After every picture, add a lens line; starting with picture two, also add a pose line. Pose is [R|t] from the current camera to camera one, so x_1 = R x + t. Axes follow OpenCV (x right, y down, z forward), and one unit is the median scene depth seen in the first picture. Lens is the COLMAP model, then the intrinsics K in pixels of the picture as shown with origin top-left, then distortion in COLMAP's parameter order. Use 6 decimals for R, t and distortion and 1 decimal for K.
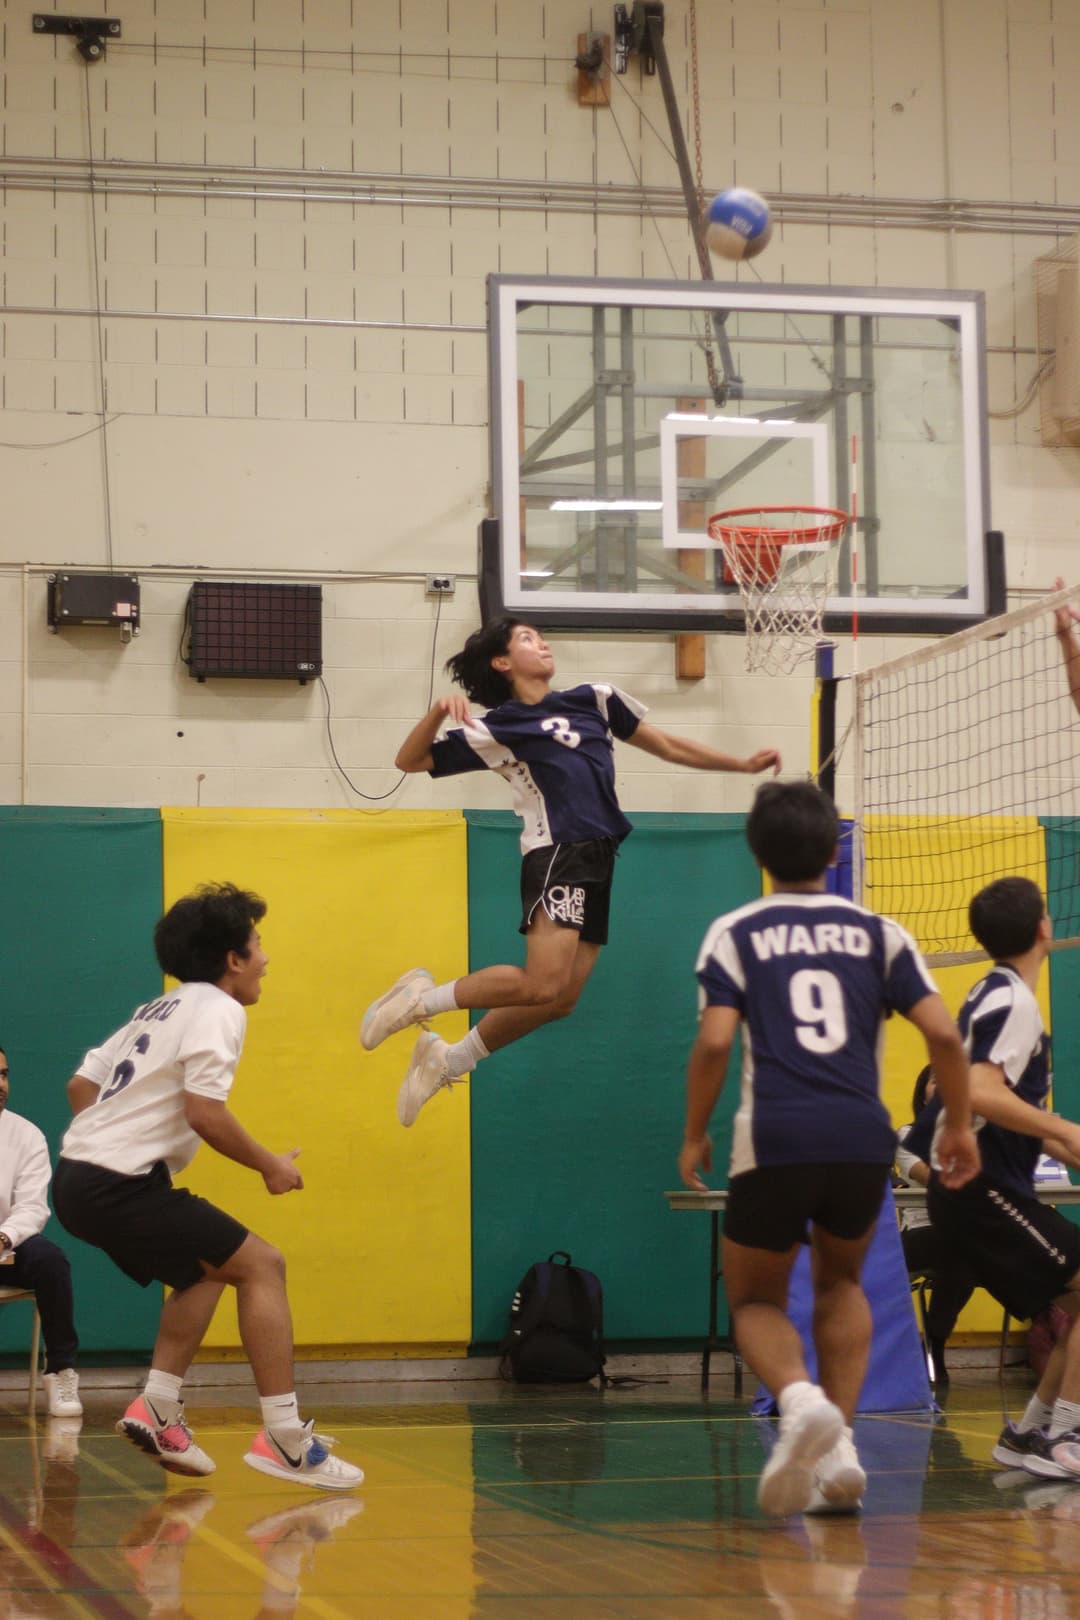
lens RADIAL K [[3766.9, 0, 530.5], [0, 3766.9, 816.0], [0, 0, 1]] dist [-0.050082, 0.000000]
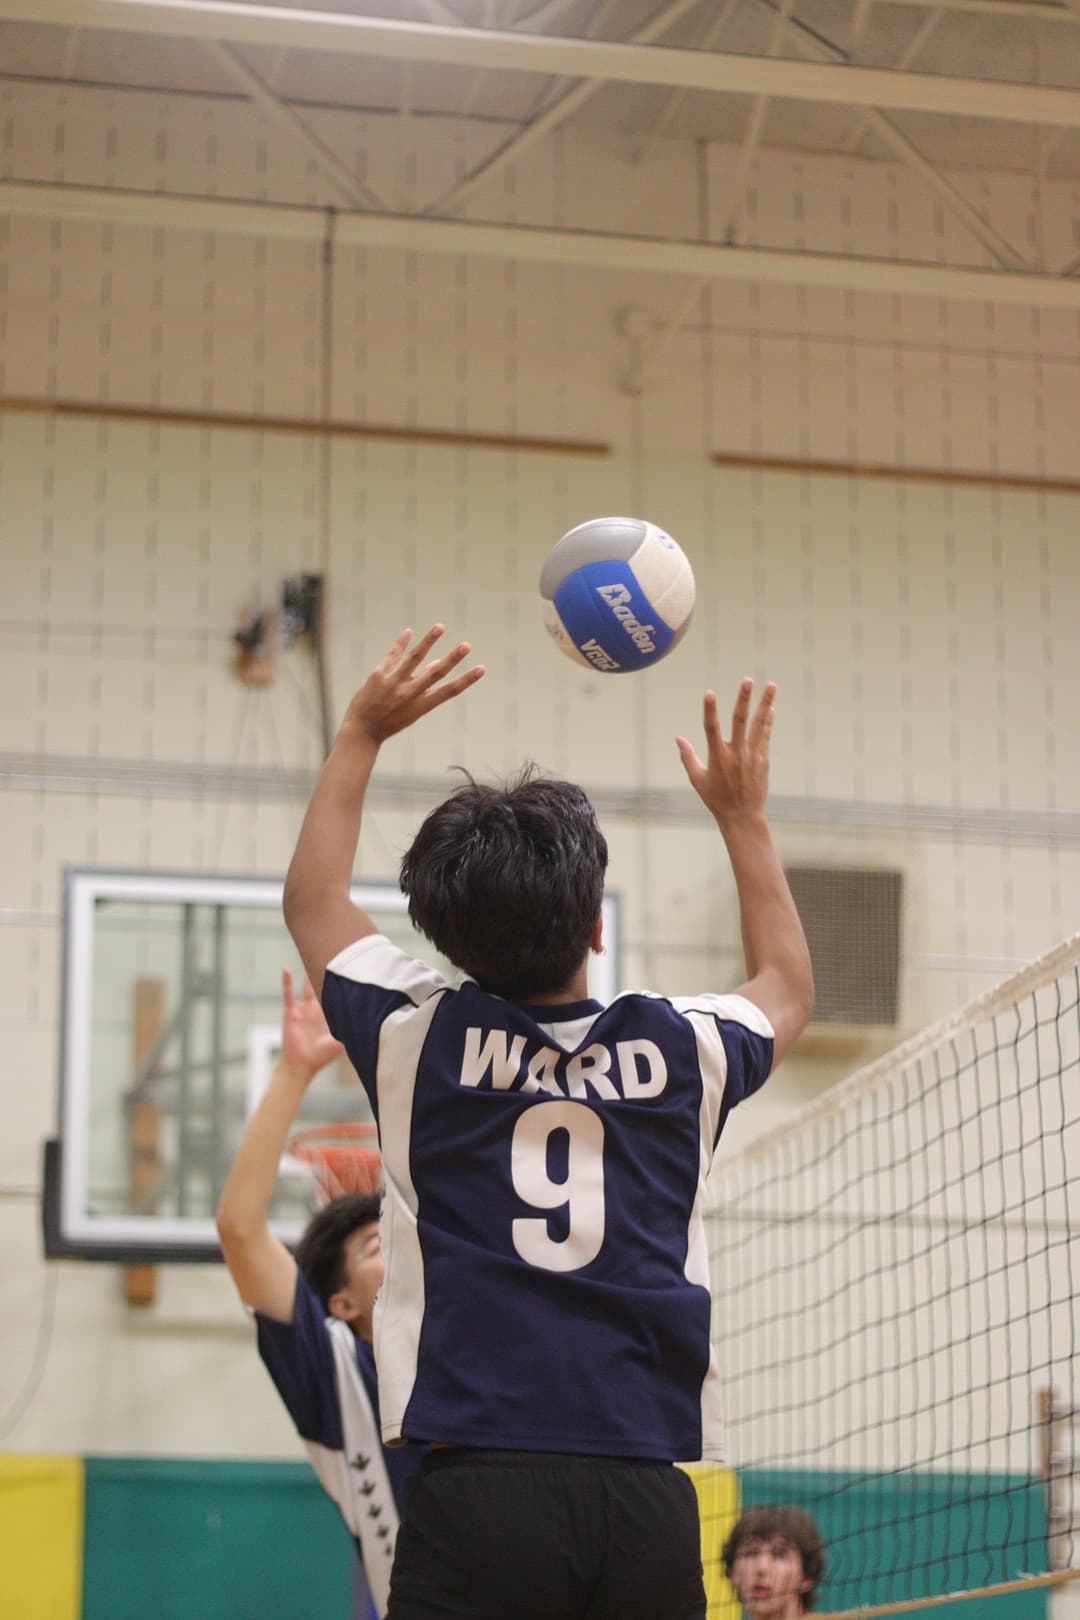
lens RADIAL K [[3766.9, 0, 538.7], [0, 3766.9, 802.2], [0, 0, 1]] dist [-0.050082, 0.000000]
pose [[0.999928, 0.011825, -0.001893, 0.093331], [-0.011976, 0.987682, -0.156013, -0.016990], [0.000025, 0.156024, 0.987753, 0.092019]]
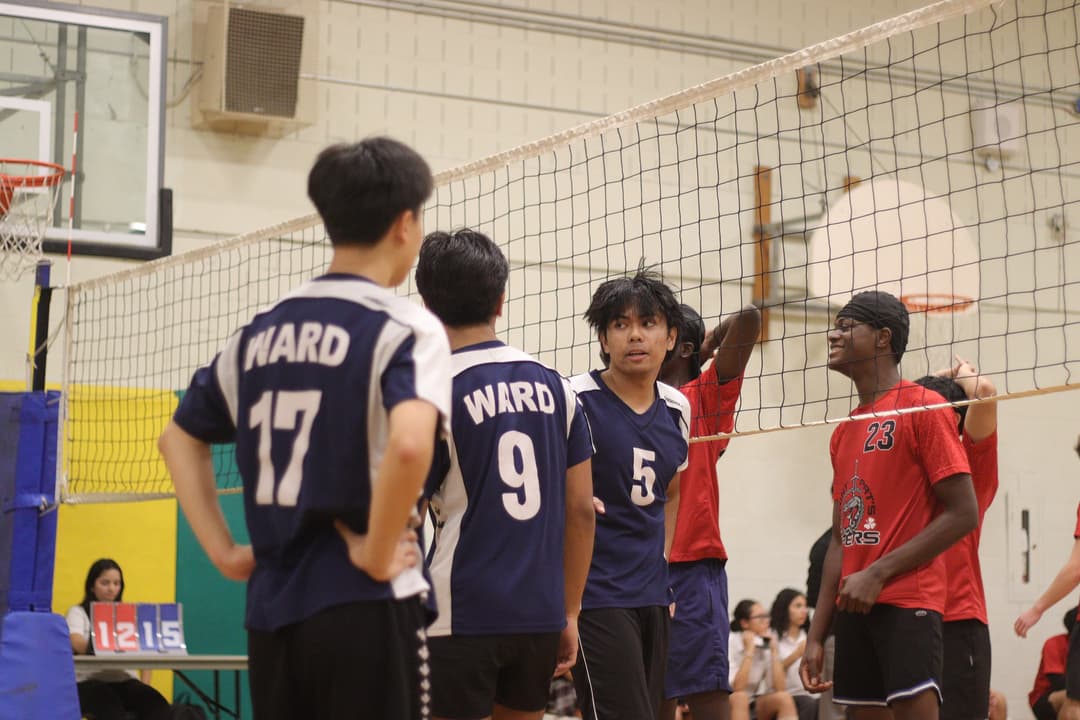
lens RADIAL K [[2511.3, 0, 530.8], [0, 2511.3, 358.8], [0, 0, 1]] dist [-0.050082, 0.000000]
pose [[0.953833, 0.053187, 0.295591, -0.018014], [-0.051366, 0.998583, -0.013927, -0.005676], [-0.295912, -0.001900, 0.955213, 0.062514]]
